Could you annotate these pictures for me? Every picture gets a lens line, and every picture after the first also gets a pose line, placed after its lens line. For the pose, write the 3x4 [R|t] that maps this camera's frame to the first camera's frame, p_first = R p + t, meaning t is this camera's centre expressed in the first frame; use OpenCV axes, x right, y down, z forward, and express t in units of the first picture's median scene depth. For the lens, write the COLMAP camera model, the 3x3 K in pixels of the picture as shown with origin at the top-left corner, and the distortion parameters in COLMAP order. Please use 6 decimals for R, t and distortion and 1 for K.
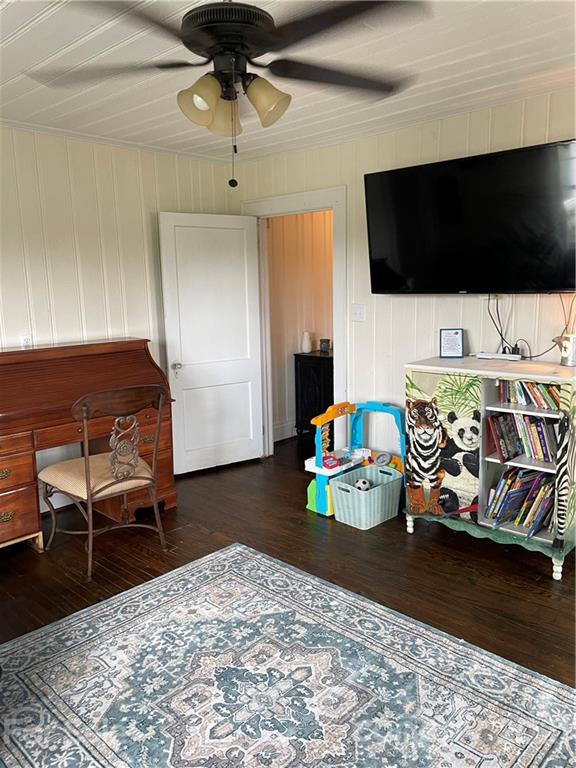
lens RADIAL K [[583.9, 0, 292.5], [0, 583.9, 381.0], [0, 0, 1]] dist [0.030841, -0.012139]
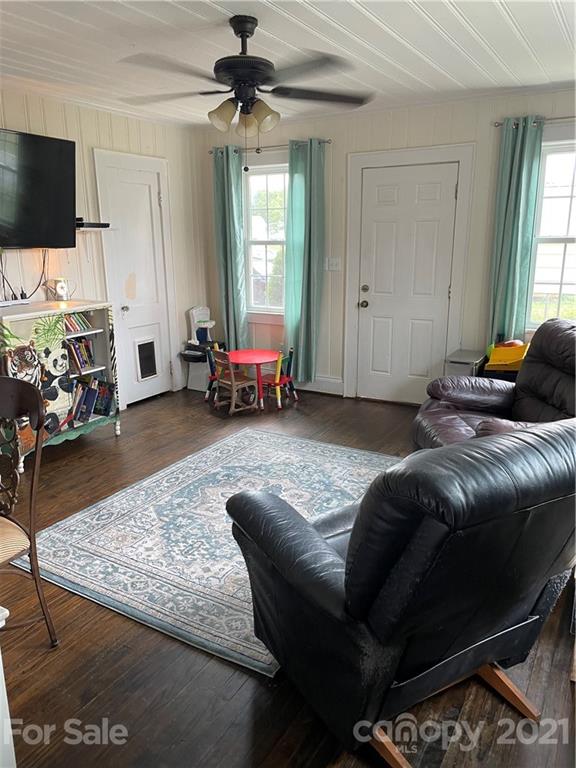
lens RADIAL K [[583.9, 0, 287.0], [0, 583.9, 386.3], [0, 0, 1]] dist [0.030841, -0.012139]
pose [[-0.231918, -0.221718, 0.947130, -1.034128], [0.171966, 0.948996, 0.264263, -0.110014], [-0.957414, 0.224161, -0.181962, 0.785961]]
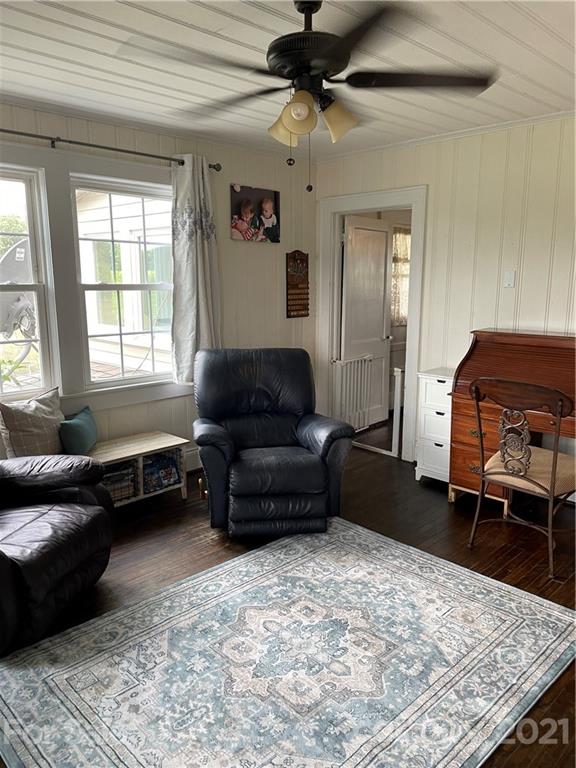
lens RADIAL K [[583.9, 0, 293.7], [0, 583.9, 381.2], [0, 0, 1]] dist [0.030841, -0.012139]
pose [[-0.014115, 0.205552, -0.978544, 0.660629], [-0.172289, 0.963505, 0.204878, -0.123090], [0.984945, 0.171485, 0.021814, 0.601357]]
